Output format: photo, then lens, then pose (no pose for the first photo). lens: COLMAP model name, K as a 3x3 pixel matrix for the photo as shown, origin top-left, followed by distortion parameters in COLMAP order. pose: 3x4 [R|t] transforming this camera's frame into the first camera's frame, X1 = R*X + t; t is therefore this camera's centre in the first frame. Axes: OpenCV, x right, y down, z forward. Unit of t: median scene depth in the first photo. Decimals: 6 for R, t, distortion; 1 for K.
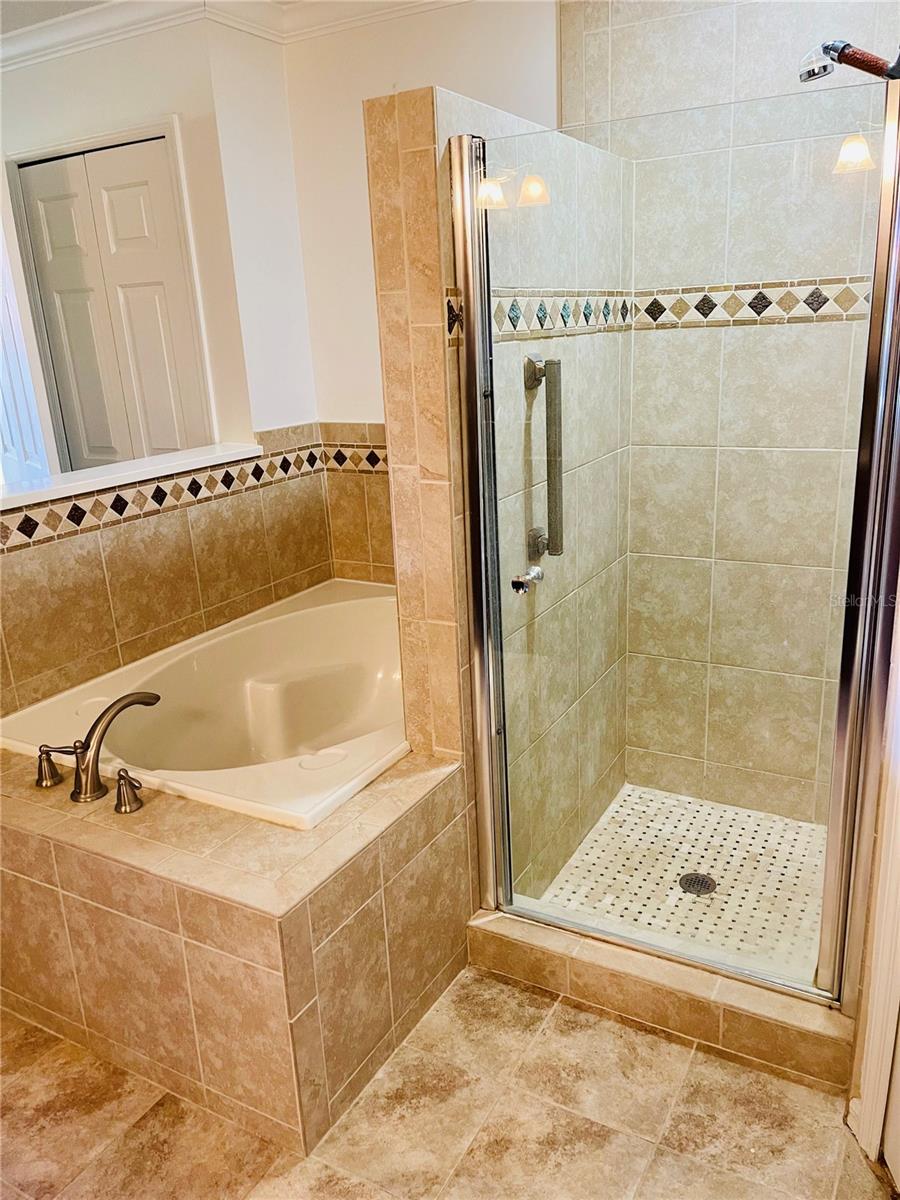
lens RADIAL K [[914.3, 0, 447.4], [0, 914.3, 607.6], [0, 0, 1]] dist [0.028509, -0.004324]
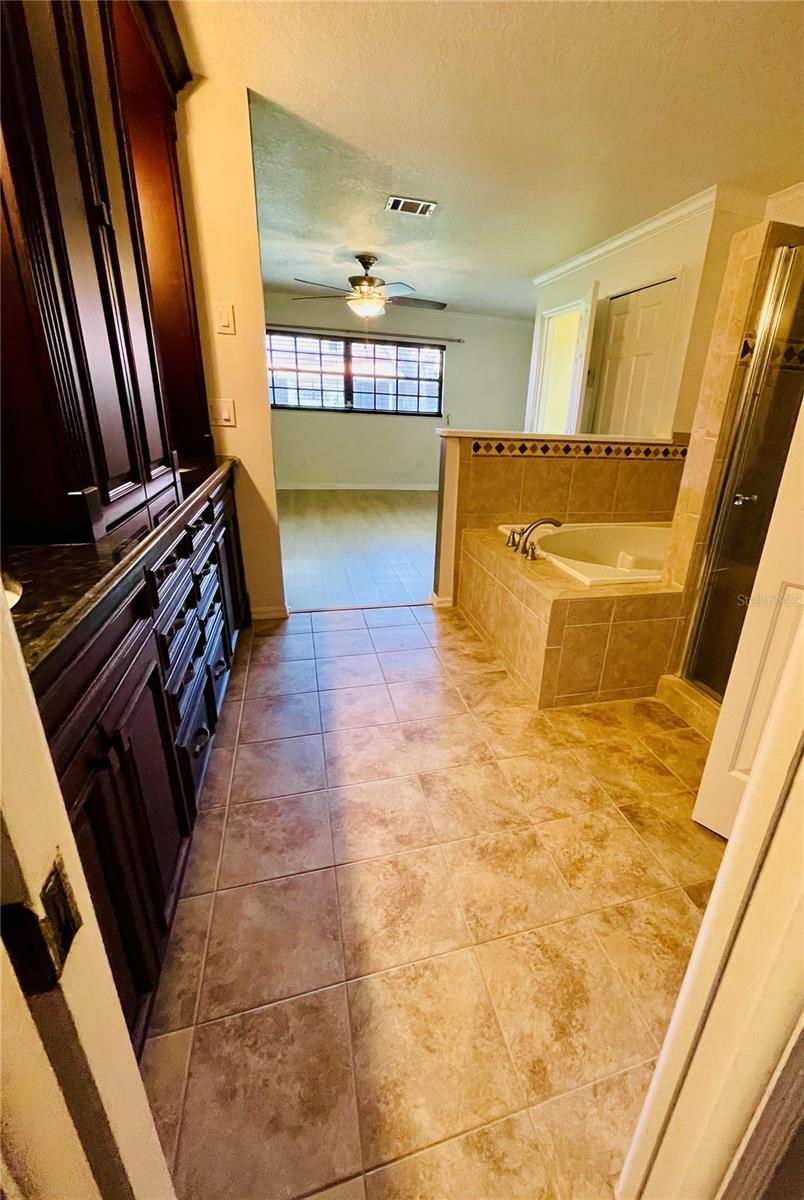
lens RADIAL K [[497.5, 0, 451.5], [0, 497.5, 592.9], [0, 0, 1]] dist [-0.003055, -0.000179]
pose [[0.720623, 0.324801, -0.612541, 0.310287], [-0.290780, 0.943610, 0.158263, 0.147487], [0.629404, 0.064067, 0.774433, -0.120137]]
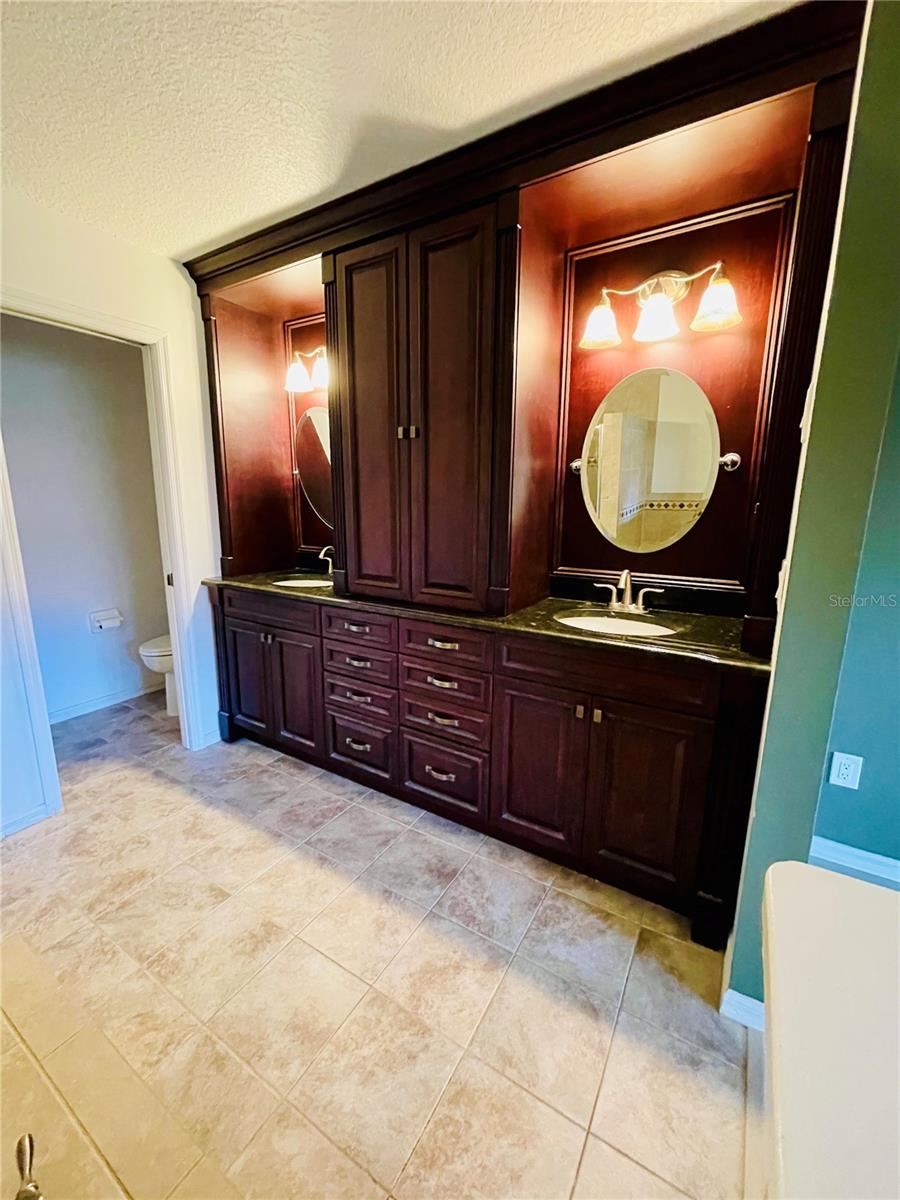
lens RADIAL K [[487.0, 0, 449.4], [0, 487.0, 598.8], [0, 0, 1]] dist [0.000308, 0.000004]
pose [[-0.998220, 0.041266, 0.043050, -0.598523], [0.056796, 0.877938, 0.475394, -0.224880], [-0.018178, 0.476993, -0.878719, 1.029827]]
